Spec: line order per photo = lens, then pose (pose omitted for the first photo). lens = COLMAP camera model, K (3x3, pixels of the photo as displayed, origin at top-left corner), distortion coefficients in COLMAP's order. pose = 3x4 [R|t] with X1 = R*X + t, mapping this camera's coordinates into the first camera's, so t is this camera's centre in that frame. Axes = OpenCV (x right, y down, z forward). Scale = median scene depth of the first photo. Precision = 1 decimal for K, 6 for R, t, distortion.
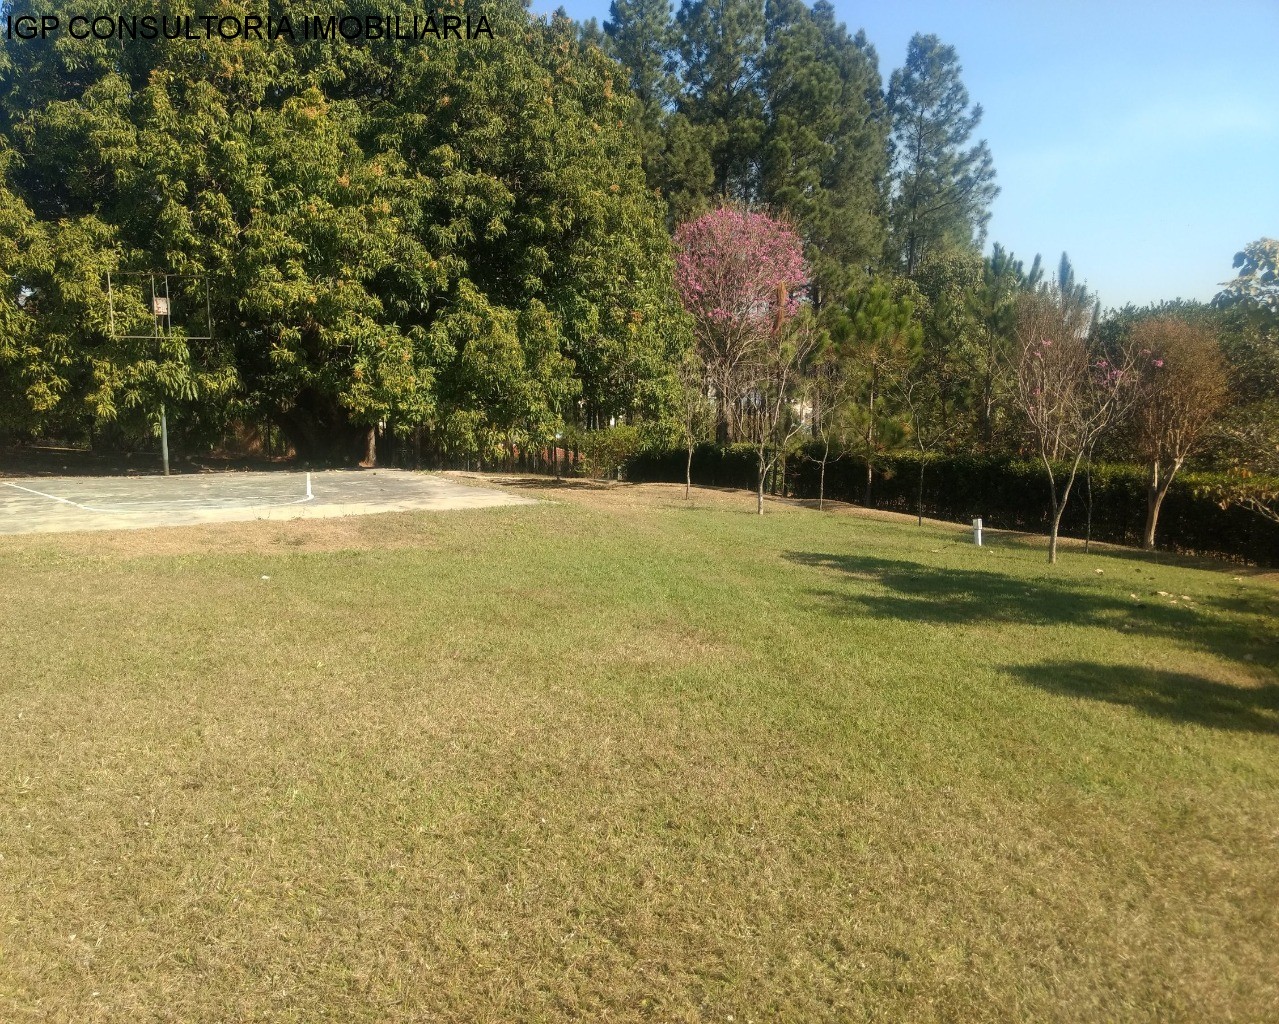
lens RADIAL K [[1005.1, 0, 631.4], [0, 1005.1, 501.2], [0, 0, 1]] dist [0.018909, 0.020554]
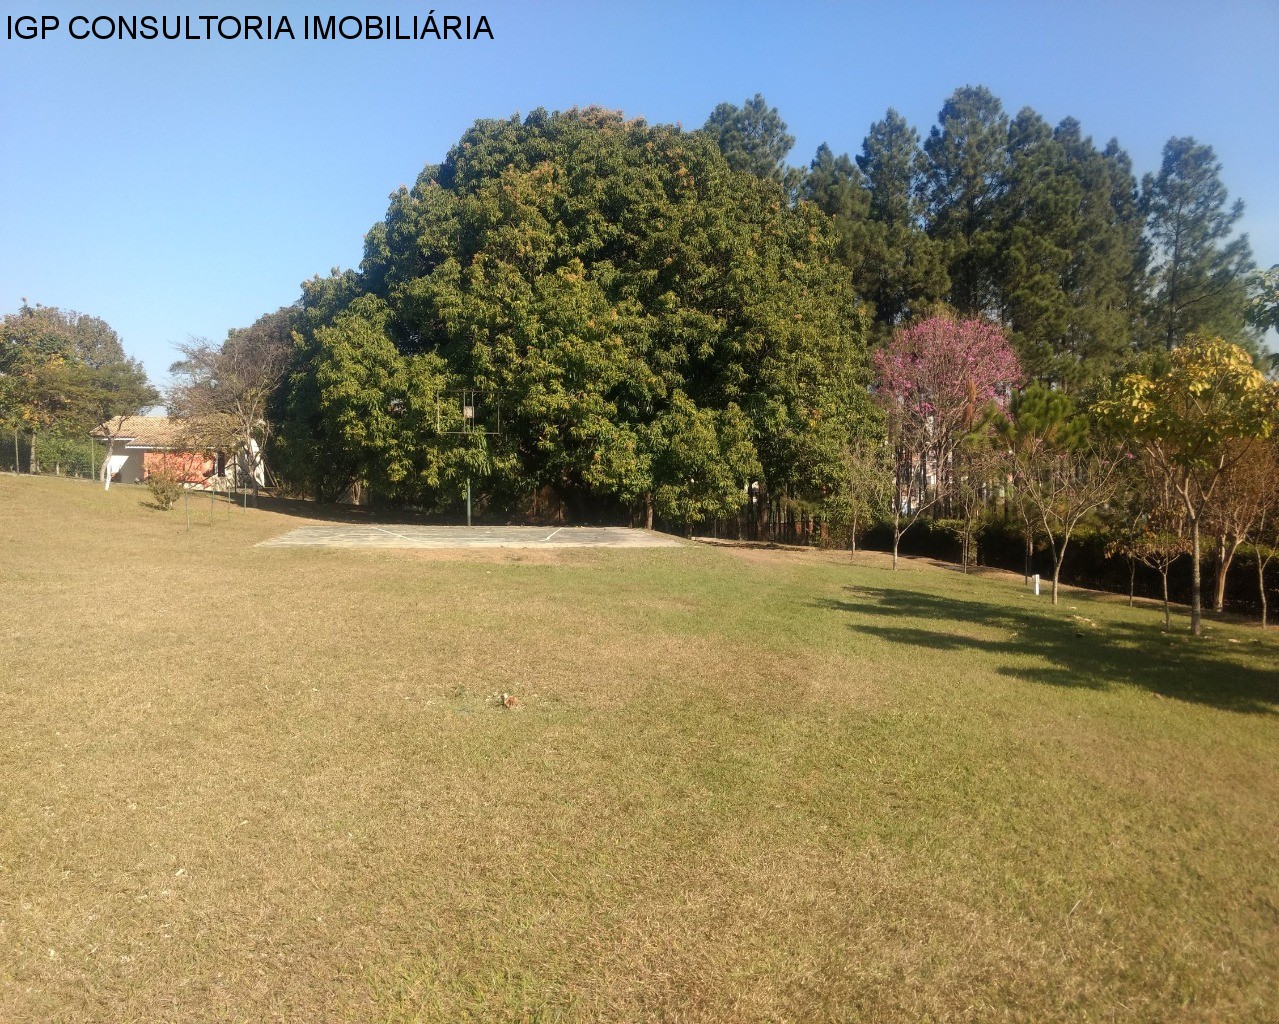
lens RADIAL K [[1005.1, 0, 643.9], [0, 1005.1, 506.8], [0, 0, 1]] dist [0.018909, 0.020554]
pose [[0.956480, 0.023741, -0.290829, 0.196152], [-0.046461, 0.996360, -0.071465, 0.035803], [0.288074, 0.081867, 0.954102, -0.296326]]
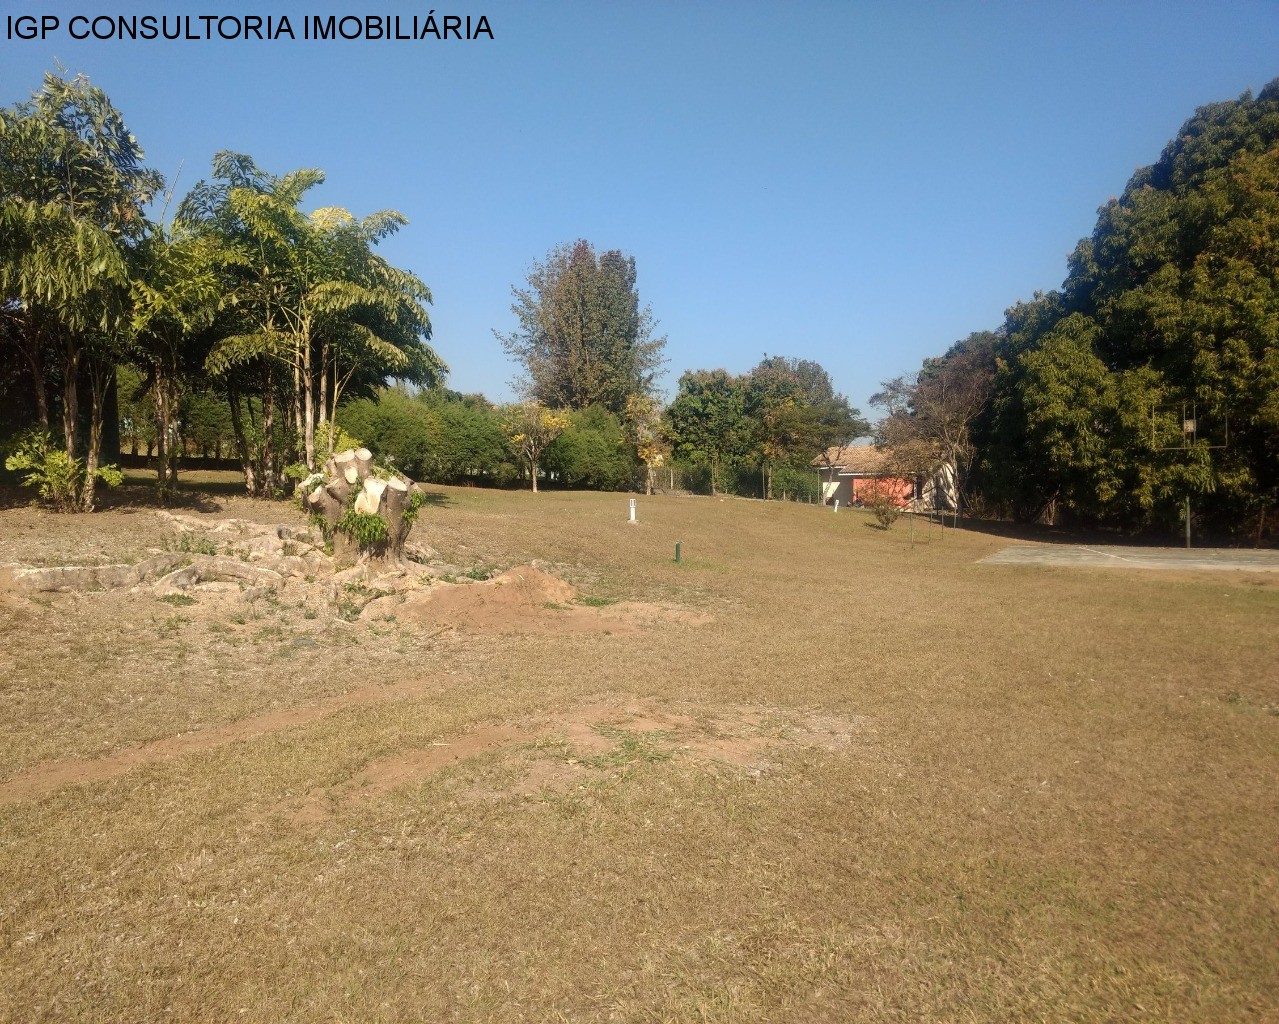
lens RADIAL K [[1005.1, 0, 654.3], [0, 1005.1, 514.8], [0, 0, 1]] dist [0.018909, 0.020554]
pose [[0.587930, 0.013398, -0.808801, 0.209512], [-0.080176, 0.995905, -0.041784, 0.042141], [0.804929, 0.089412, 0.586596, -0.363364]]
